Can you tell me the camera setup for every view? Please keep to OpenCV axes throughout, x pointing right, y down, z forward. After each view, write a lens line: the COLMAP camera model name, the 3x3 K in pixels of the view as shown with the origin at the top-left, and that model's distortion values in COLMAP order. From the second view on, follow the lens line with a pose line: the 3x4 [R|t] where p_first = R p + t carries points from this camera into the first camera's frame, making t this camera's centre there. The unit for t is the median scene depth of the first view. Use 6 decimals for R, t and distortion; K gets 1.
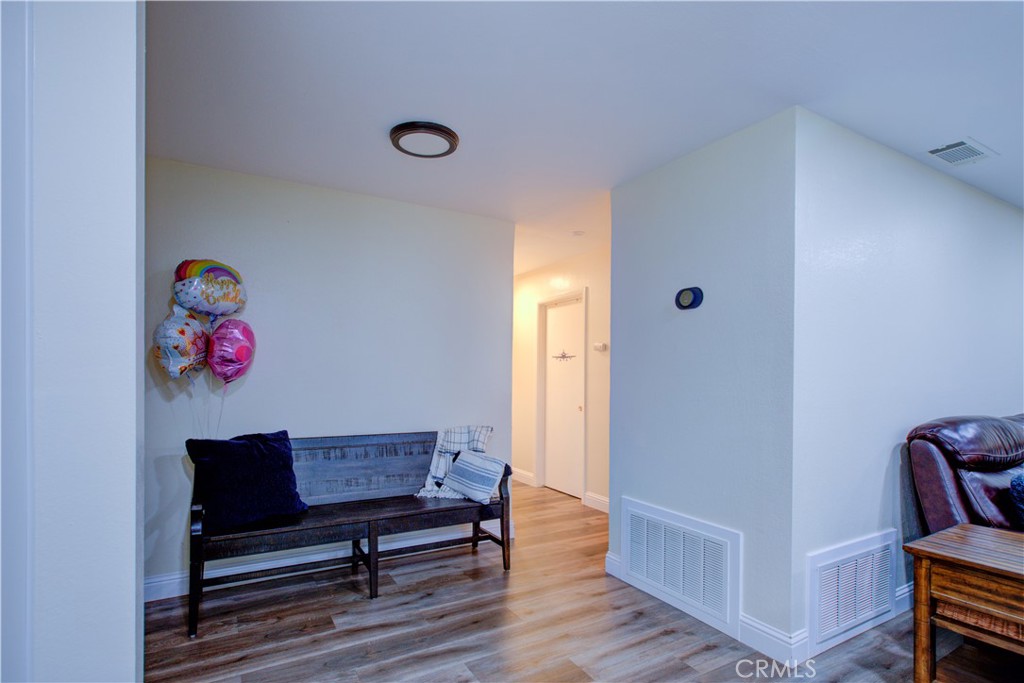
lens RADIAL K [[503.0, 0, 529.7], [0, 503.0, 379.1], [0, 0, 1]] dist [-0.002830, -0.000438]
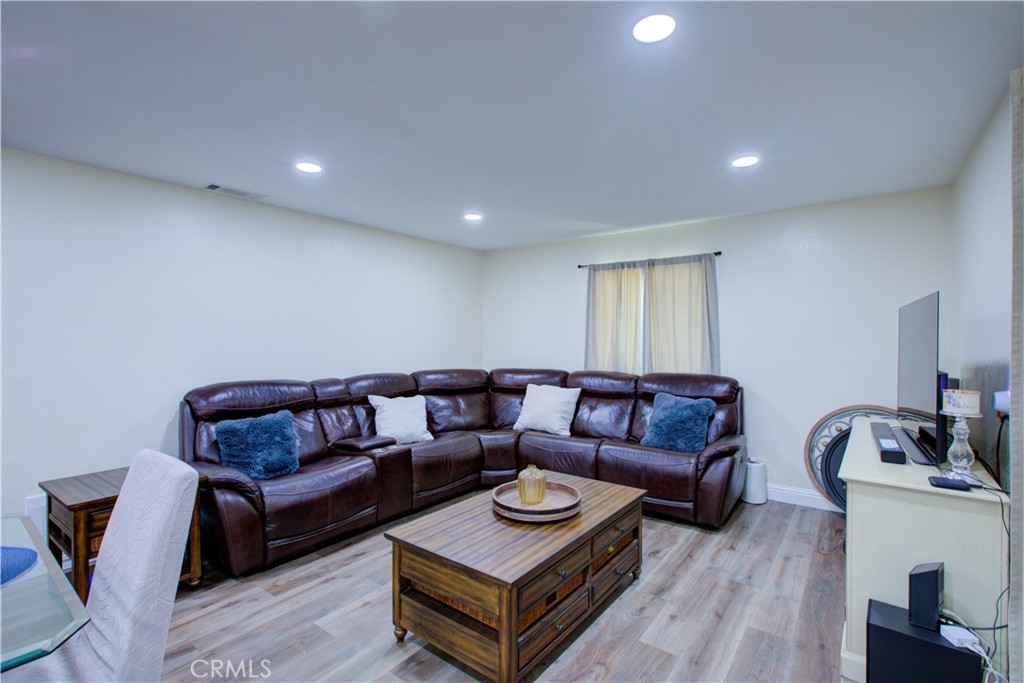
lens RADIAL K [[474.5, 0, 500.4], [0, 474.5, 338.8], [0, 0, 1]] dist [0.000836, 0.000926]
pose [[0.923664, -0.008996, 0.383097, 0.800274], [0.012362, 0.999904, -0.006324, -0.020304], [-0.383003, 0.010577, 0.923686, -0.377971]]
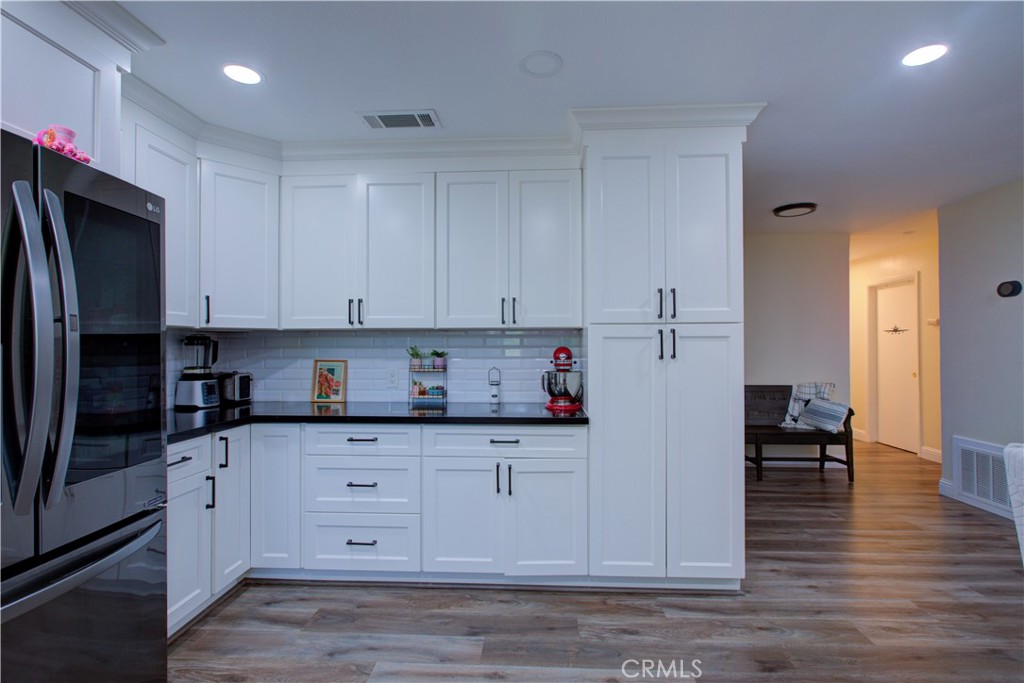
lens RADIAL K [[474.5, 0, 551.1], [0, 474.5, 340.8], [0, 0, 1]] dist [0.000836, 0.000926]
pose [[0.848591, -0.016305, -0.528798, -0.047958], [0.003909, 0.999691, -0.024551, 0.005540], [0.529035, 0.018767, 0.848393, -0.596633]]
